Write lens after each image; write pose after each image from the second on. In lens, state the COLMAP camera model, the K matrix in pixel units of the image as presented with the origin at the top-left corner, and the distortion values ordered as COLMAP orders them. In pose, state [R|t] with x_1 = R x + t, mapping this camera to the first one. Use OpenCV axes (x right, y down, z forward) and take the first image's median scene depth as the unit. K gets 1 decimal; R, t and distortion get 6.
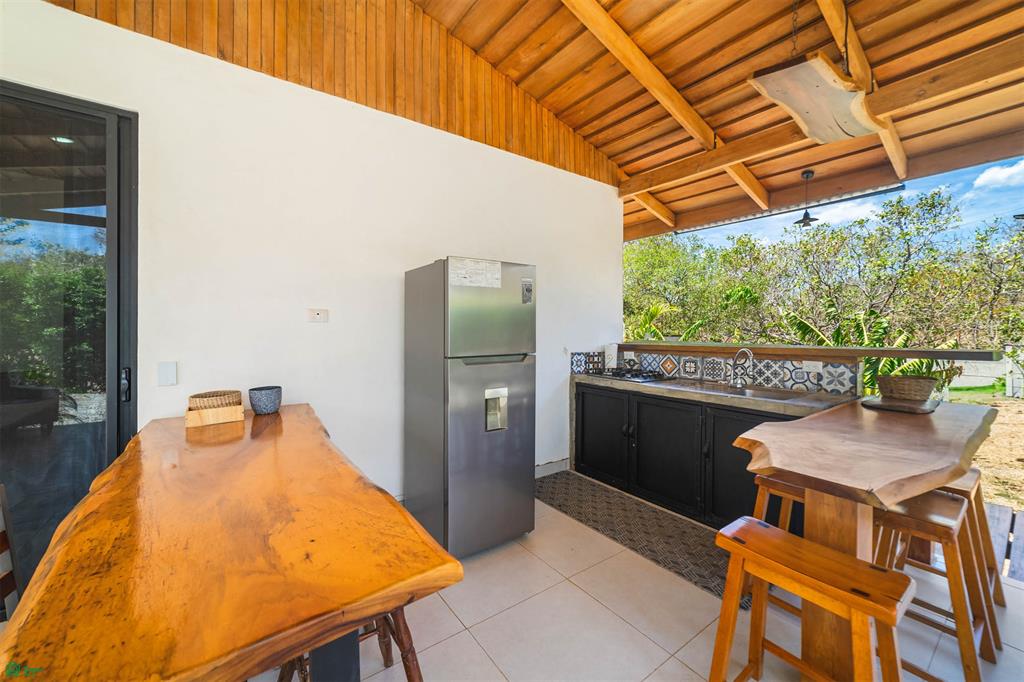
lens RADIAL K [[393.0, 0, 513.9], [0, 393.0, 335.5], [0, 0, 1]] dist [-0.000495, 0.000209]
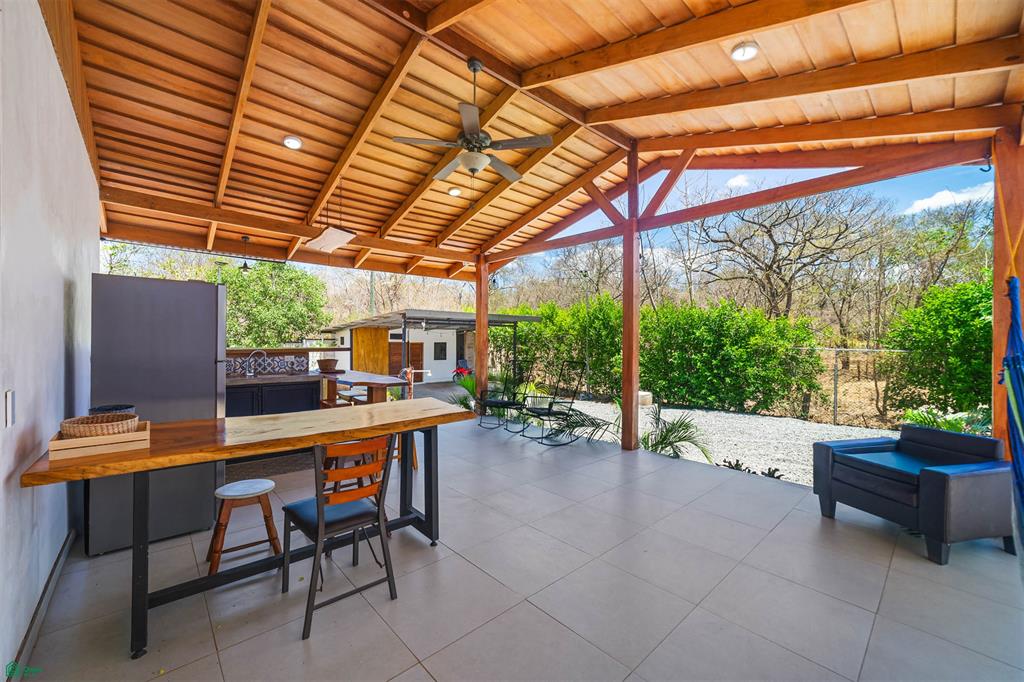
lens RADIAL K [[393.0, 0, 510.5], [0, 393.0, 345.1], [0, 0, 1]] dist [-0.000495, 0.000209]
pose [[-0.121446, -0.011858, 0.992527, -1.150868], [-0.002465, 0.999929, 0.011645, -0.008156], [-0.992595, -0.001032, -0.121467, 0.175998]]
